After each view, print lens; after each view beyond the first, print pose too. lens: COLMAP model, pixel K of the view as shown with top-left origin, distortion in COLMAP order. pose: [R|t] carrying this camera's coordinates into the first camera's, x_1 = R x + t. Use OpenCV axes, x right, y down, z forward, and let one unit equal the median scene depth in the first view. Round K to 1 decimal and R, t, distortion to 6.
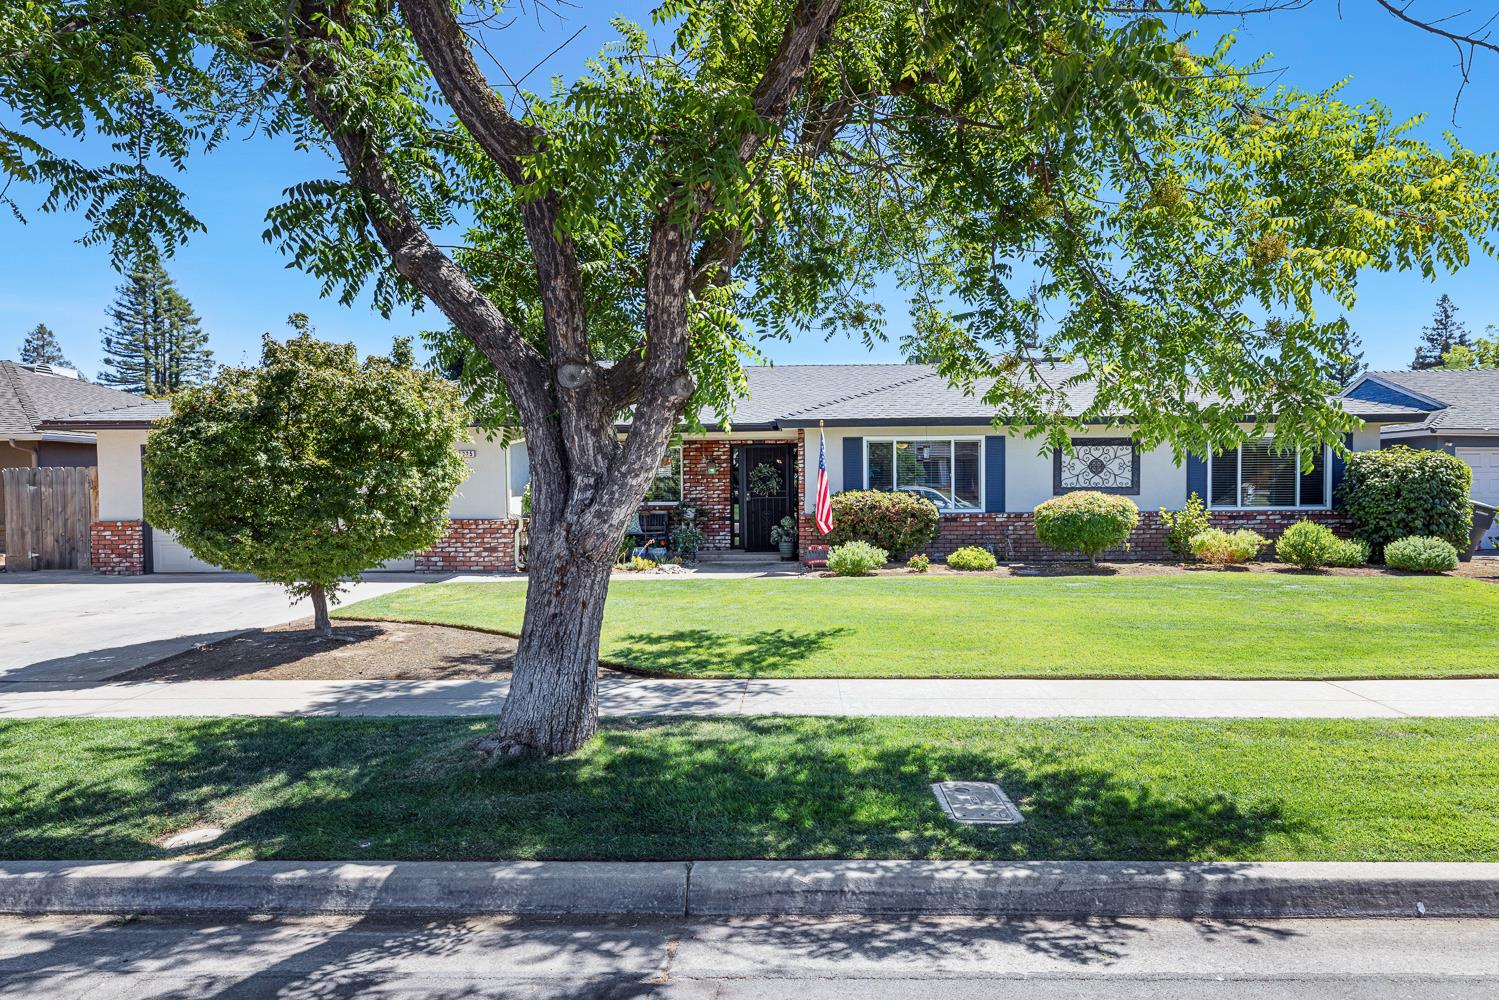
lens RADIAL K [[854.9, 0, 750.9], [0, 854.9, 502.4], [0, 0, 1]] dist [-0.000964, -0.001174]
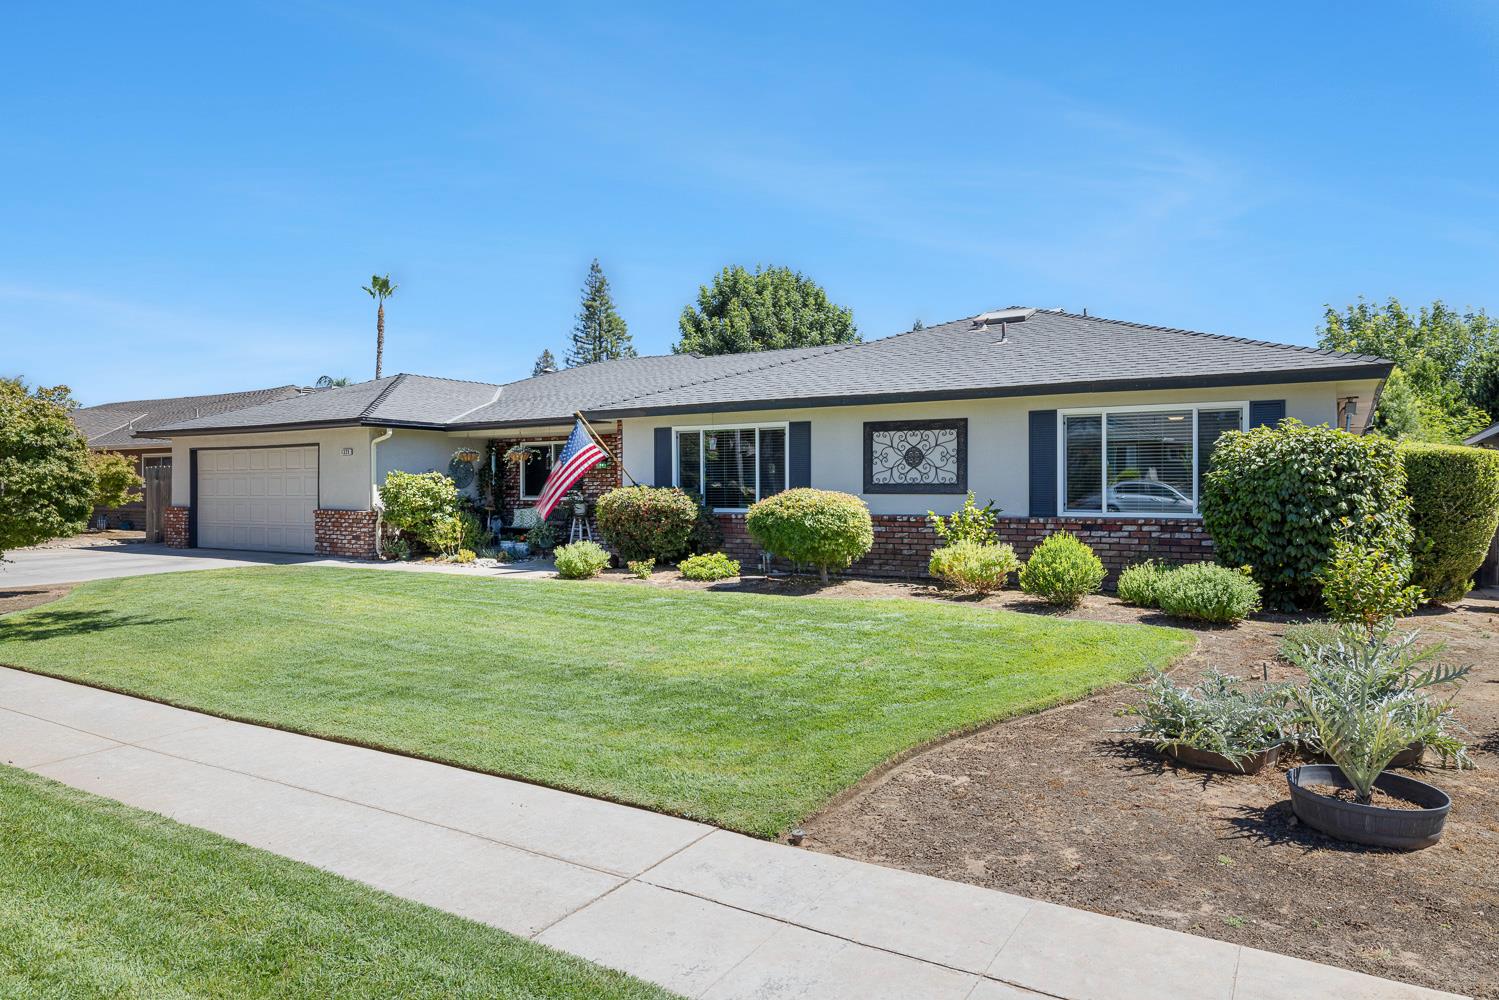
lens RADIAL K [[897.1, 0, 751.3], [0, 897.1, 494.1], [0, 0, 1]] dist [-0.001146, 0.000001]
pose [[0.877320, 0.009135, -0.479819, 0.665526], [-0.012580, 0.999913, -0.003965, -0.003293], [0.479741, 0.009514, 0.877358, 0.215649]]
